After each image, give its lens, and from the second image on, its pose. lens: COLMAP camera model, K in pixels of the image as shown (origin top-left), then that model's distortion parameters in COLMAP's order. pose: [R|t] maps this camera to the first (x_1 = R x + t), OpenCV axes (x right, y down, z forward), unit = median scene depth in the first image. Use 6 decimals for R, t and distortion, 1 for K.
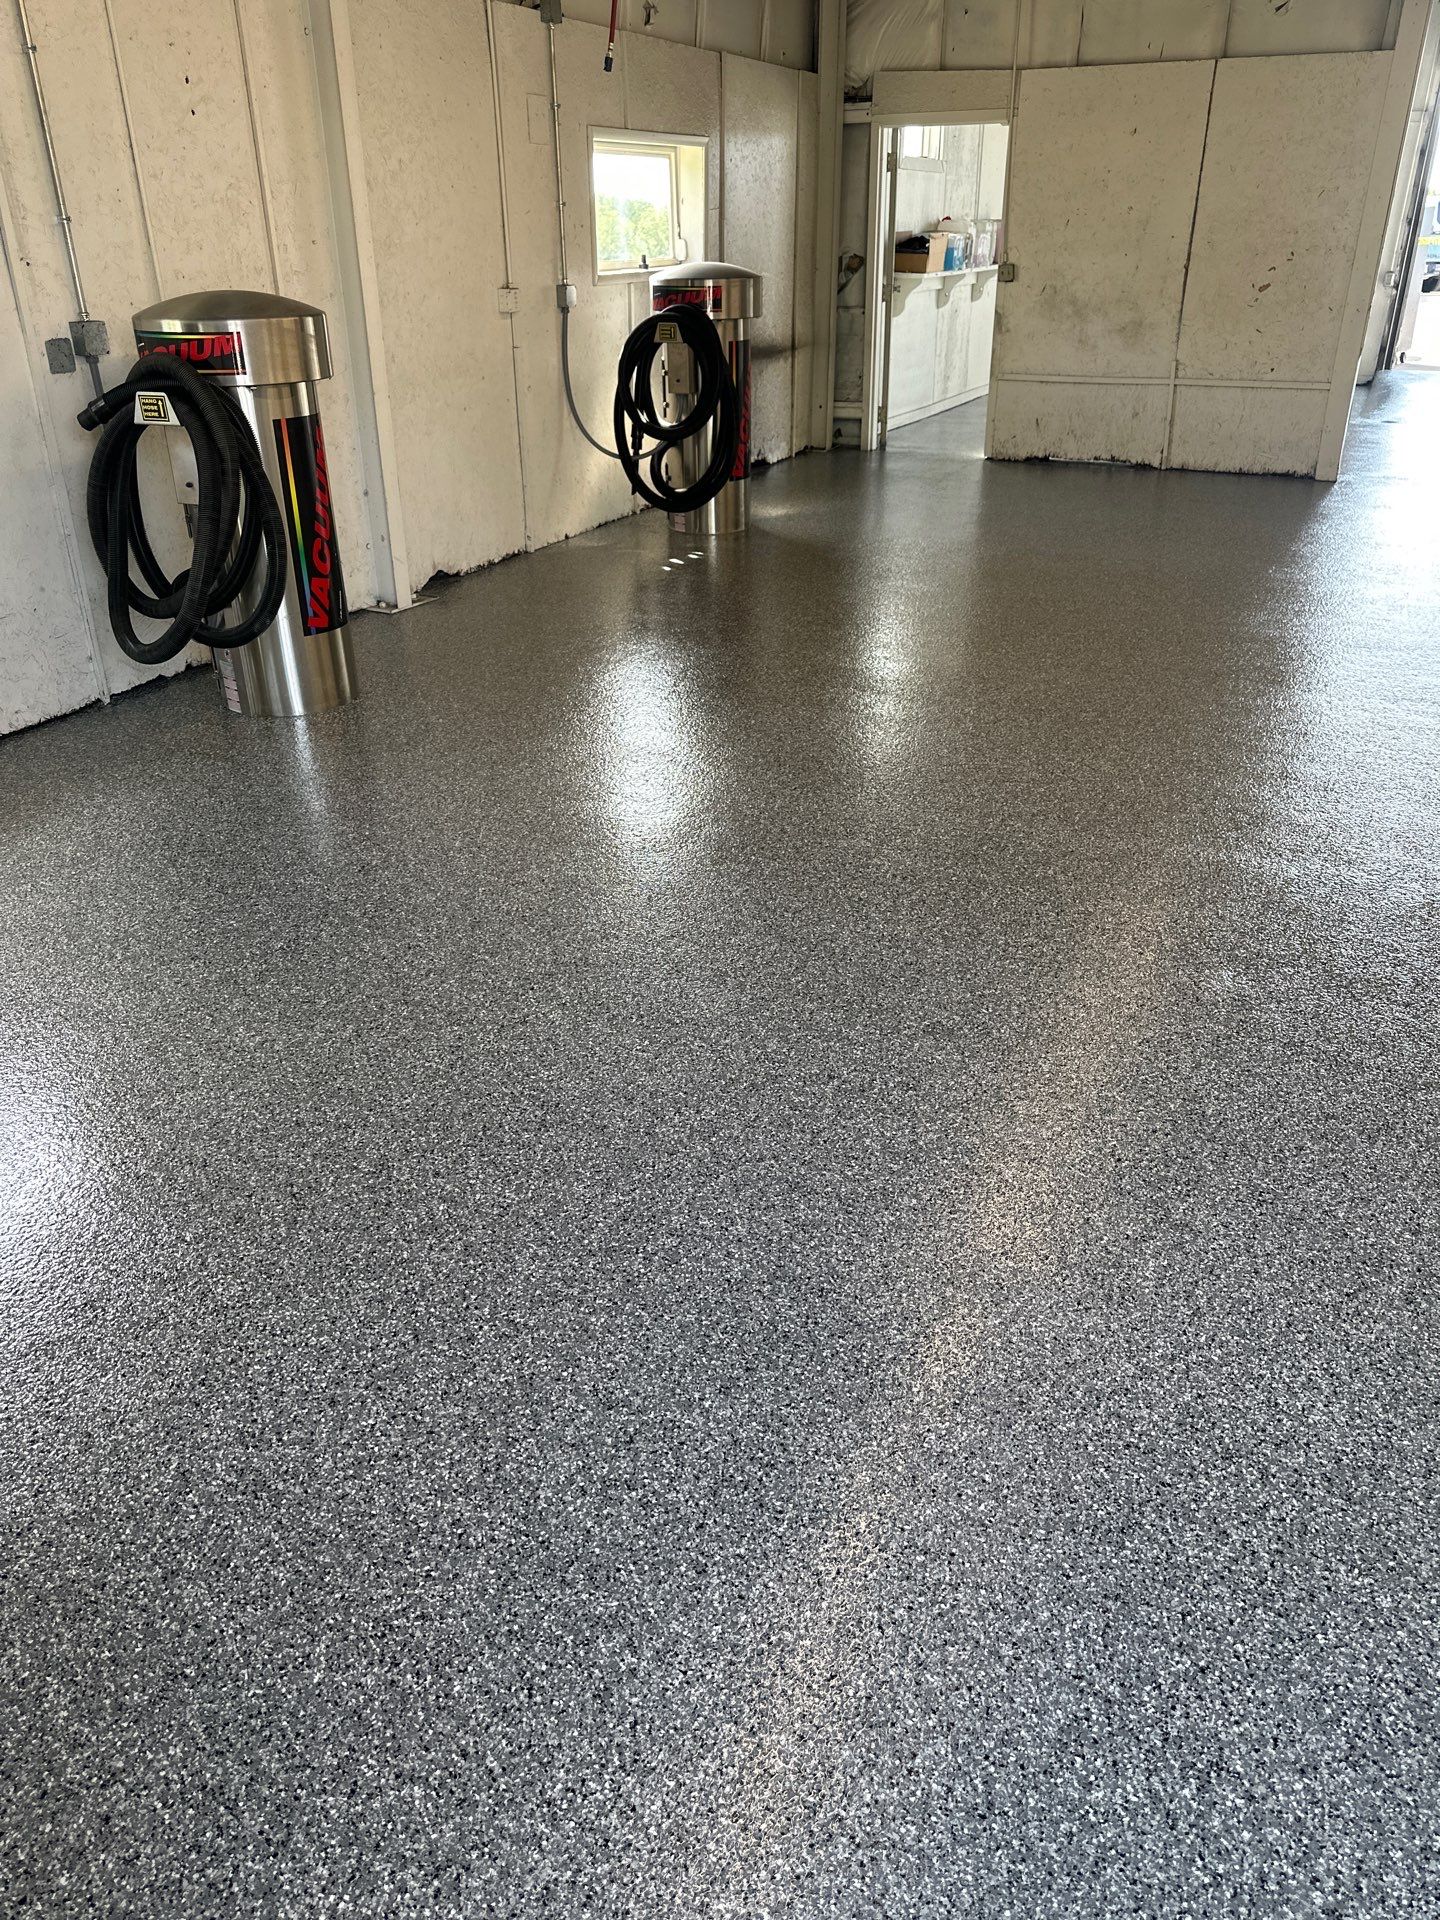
lens RADIAL K [[1389.6, 0, 721.3], [0, 1389.6, 904.1], [0, 0, 1]] dist [0.022178, -0.026392]
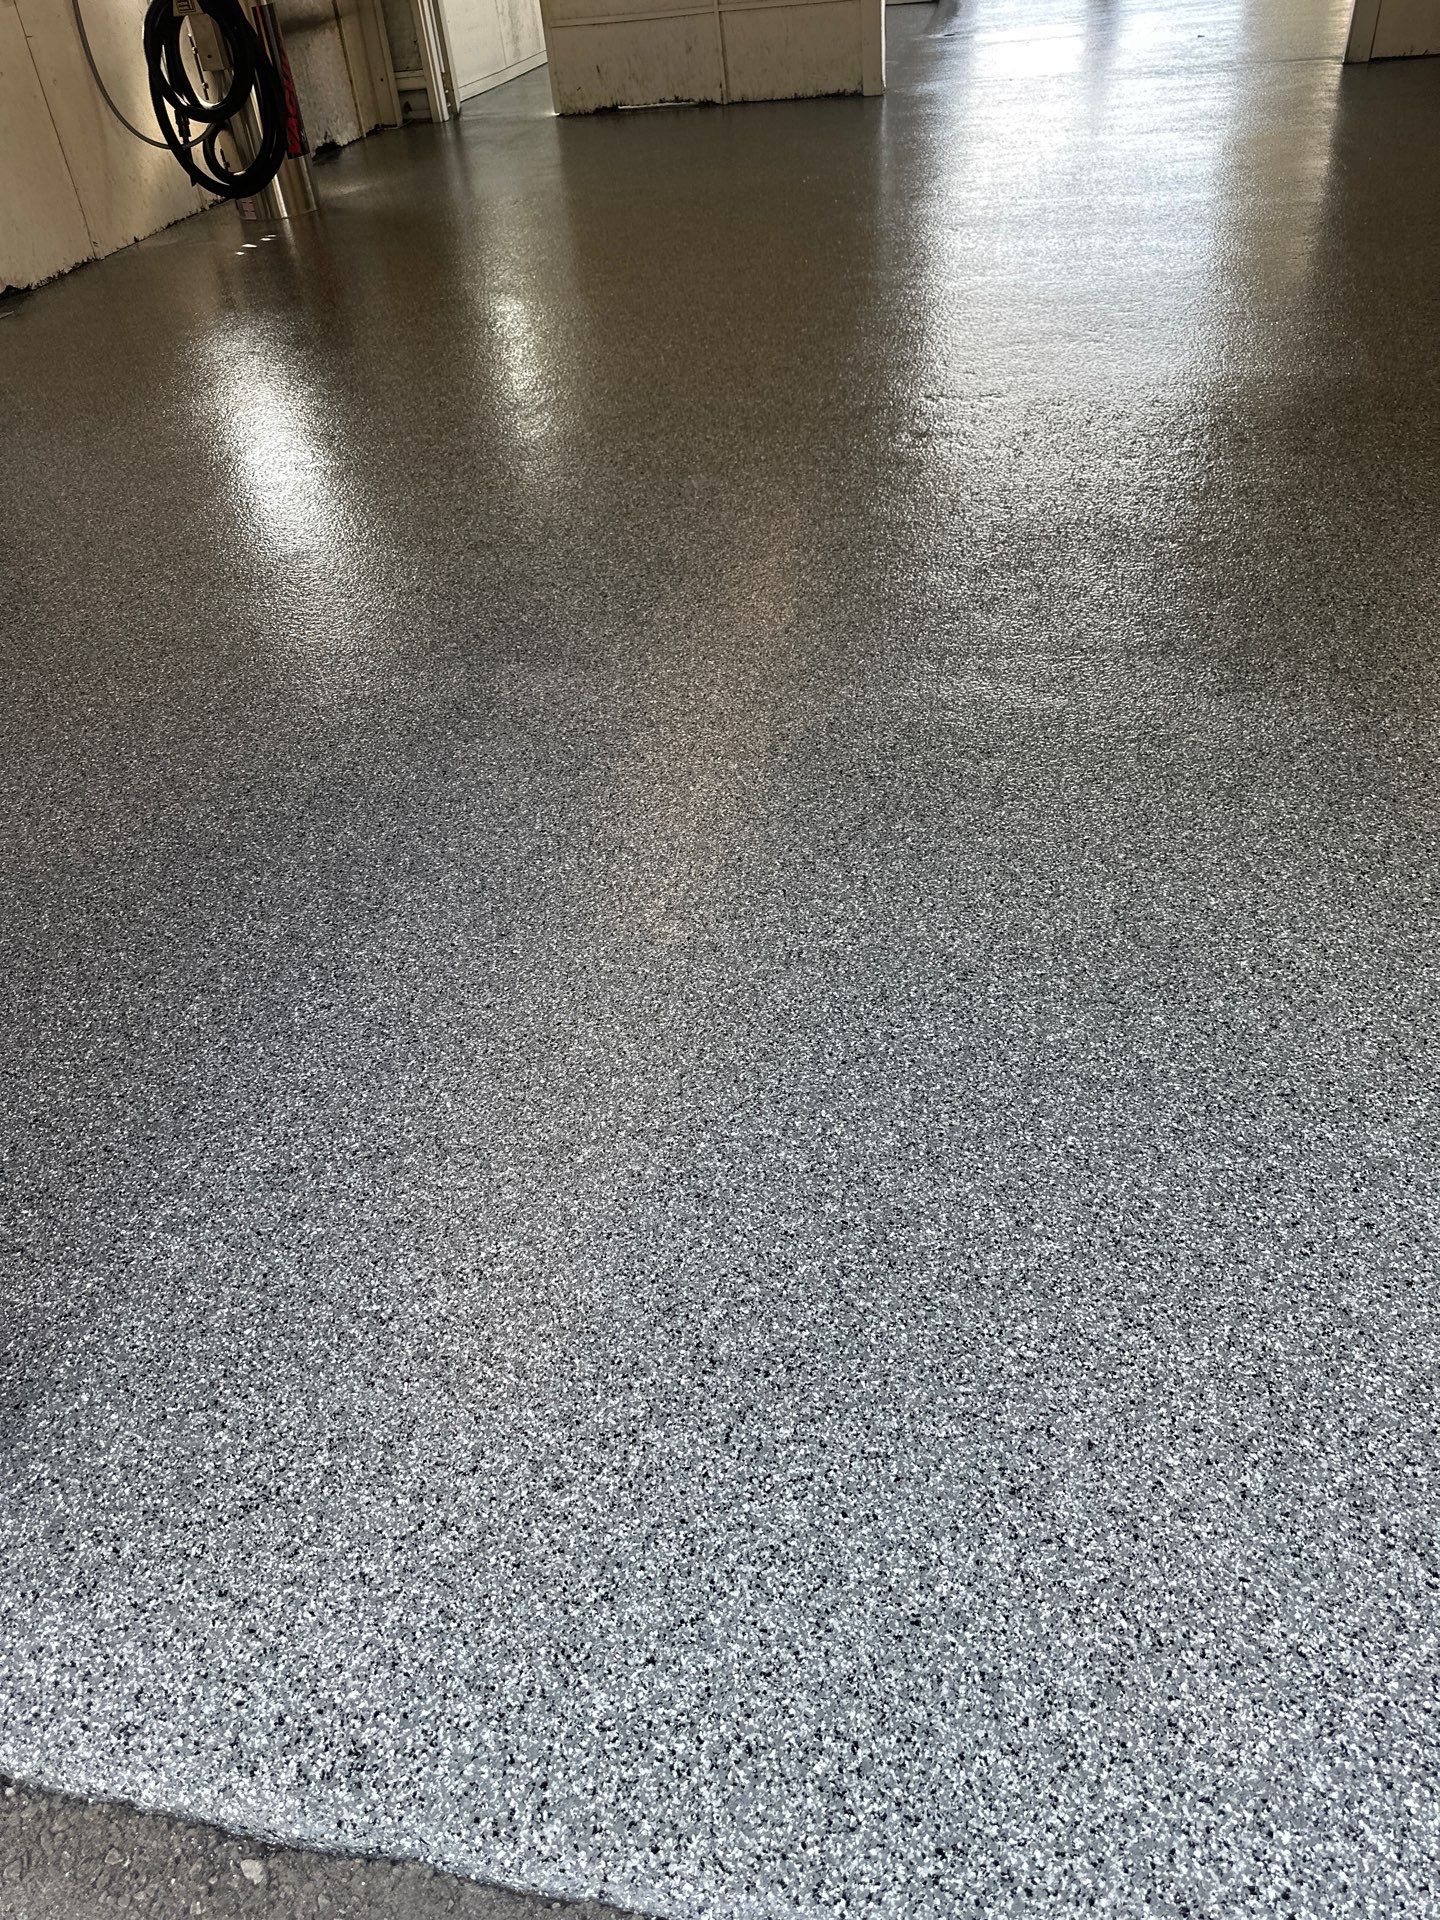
lens RADIAL K [[1586.9, 0, 789.2], [0, 1586.9, 1019.4], [0, 0, 1]] dist [-0.002374, -0.008945]
pose [[0.970308, -0.196872, 0.140510, 0.073542], [0.171014, 0.969230, 0.177052, 0.155616], [-0.171043, -0.147765, 0.974120, -0.262804]]
